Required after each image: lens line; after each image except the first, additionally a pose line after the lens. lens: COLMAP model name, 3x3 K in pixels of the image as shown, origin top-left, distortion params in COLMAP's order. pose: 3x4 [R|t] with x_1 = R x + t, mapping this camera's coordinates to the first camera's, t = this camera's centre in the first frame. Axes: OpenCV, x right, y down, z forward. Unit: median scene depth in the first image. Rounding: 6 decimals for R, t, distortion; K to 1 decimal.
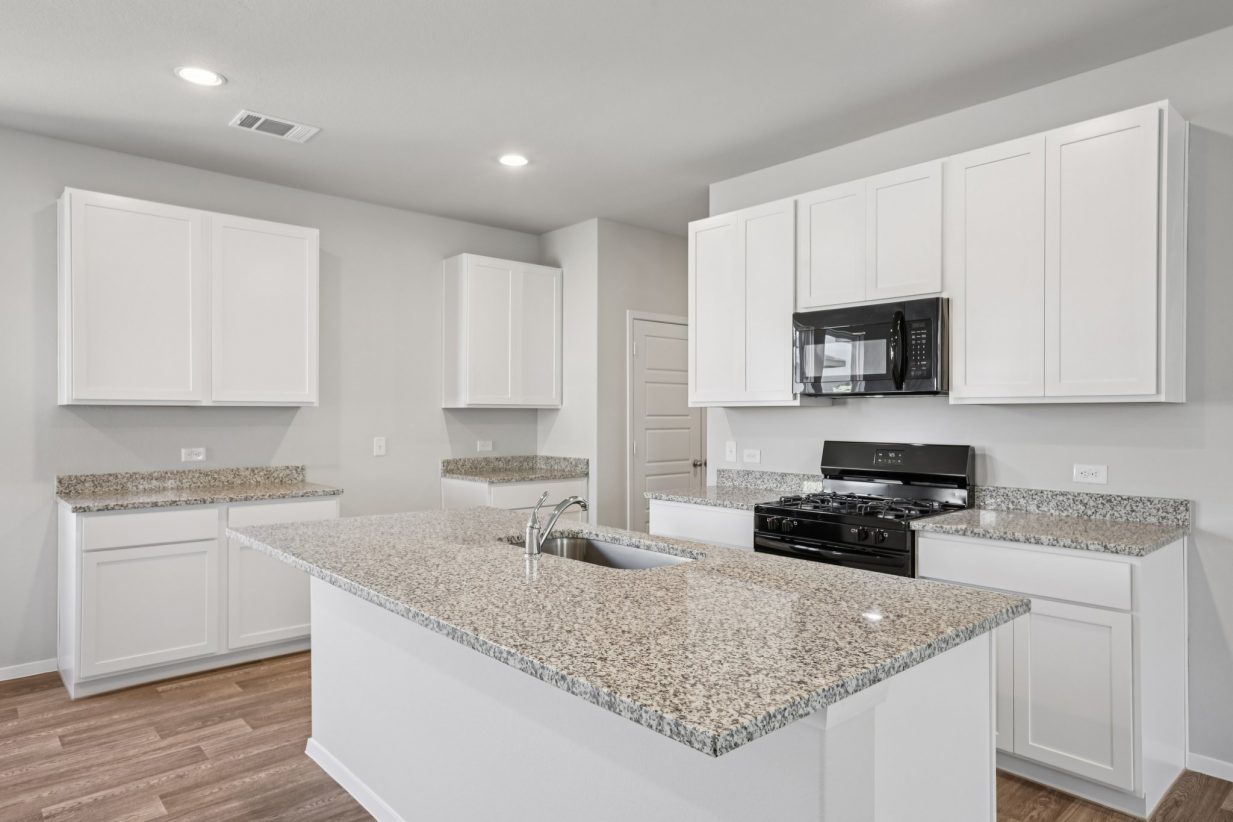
lens RADIAL K [[727.2, 0, 622.3], [0, 727.2, 437.3], [0, 0, 1]] dist [-0.027720, 0.034371]
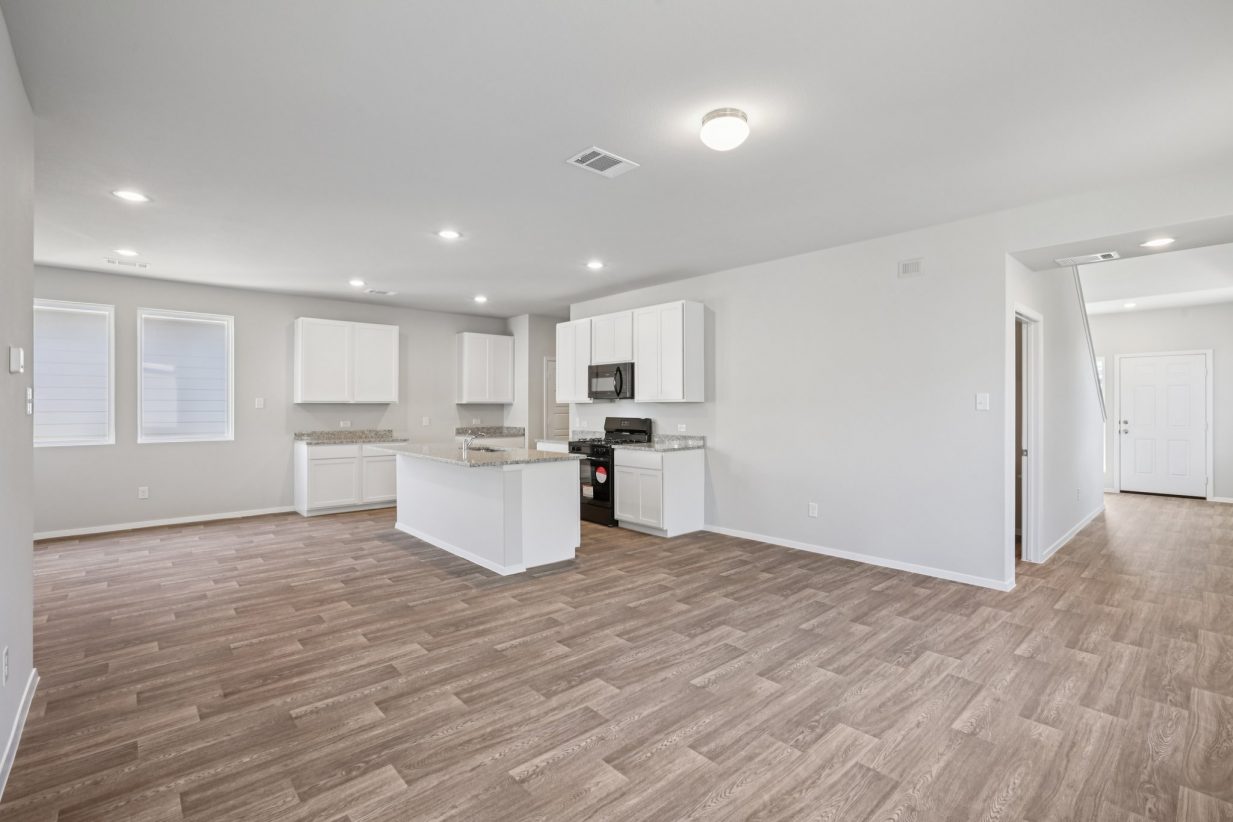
lens RADIAL K [[560.4, 0, 616.5], [0, 560.4, 411.0], [0, 0, 1]] dist [-0.000849, 0.000234]
pose [[0.999855, -0.004276, -0.016481, 0.252370], [0.003922, 0.999762, -0.021458, 0.018433], [0.016569, 0.021390, 0.999634, -0.639602]]
